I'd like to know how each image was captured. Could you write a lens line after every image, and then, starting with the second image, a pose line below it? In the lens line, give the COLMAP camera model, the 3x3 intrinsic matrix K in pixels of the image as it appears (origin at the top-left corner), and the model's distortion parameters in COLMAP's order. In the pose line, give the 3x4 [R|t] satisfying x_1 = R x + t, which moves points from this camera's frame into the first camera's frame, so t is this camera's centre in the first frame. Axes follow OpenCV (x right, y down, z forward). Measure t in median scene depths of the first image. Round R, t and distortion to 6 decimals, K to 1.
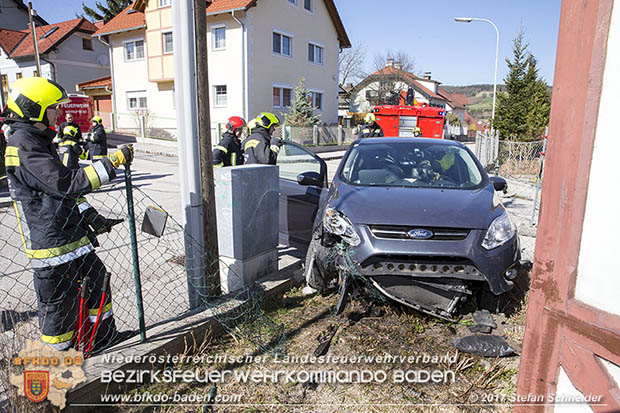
lens RADIAL K [[428.6, 0, 310.0], [0, 428.6, 206.5], [0, 0, 1]] dist [-0.103827, 0.099309]
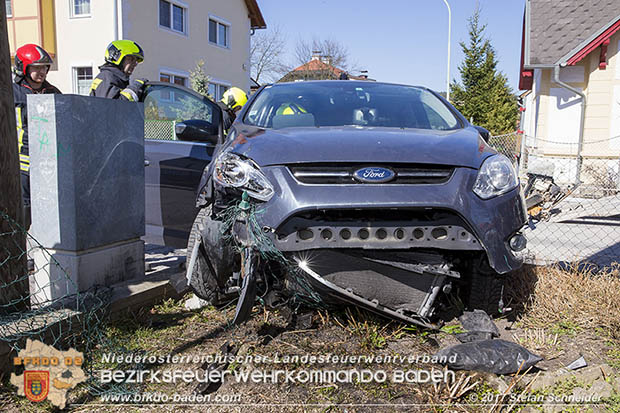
lens RADIAL K [[551.8, 0, 317.6], [0, 551.8, 206.8], [0, 0, 1]] dist [-0.007193, 0.004318]
pose [[0.983490, -0.015146, 0.180328, 0.036281], [0.027821, 0.997299, -0.067970, 0.145056], [-0.178812, 0.071864, 0.981255, 0.232426]]
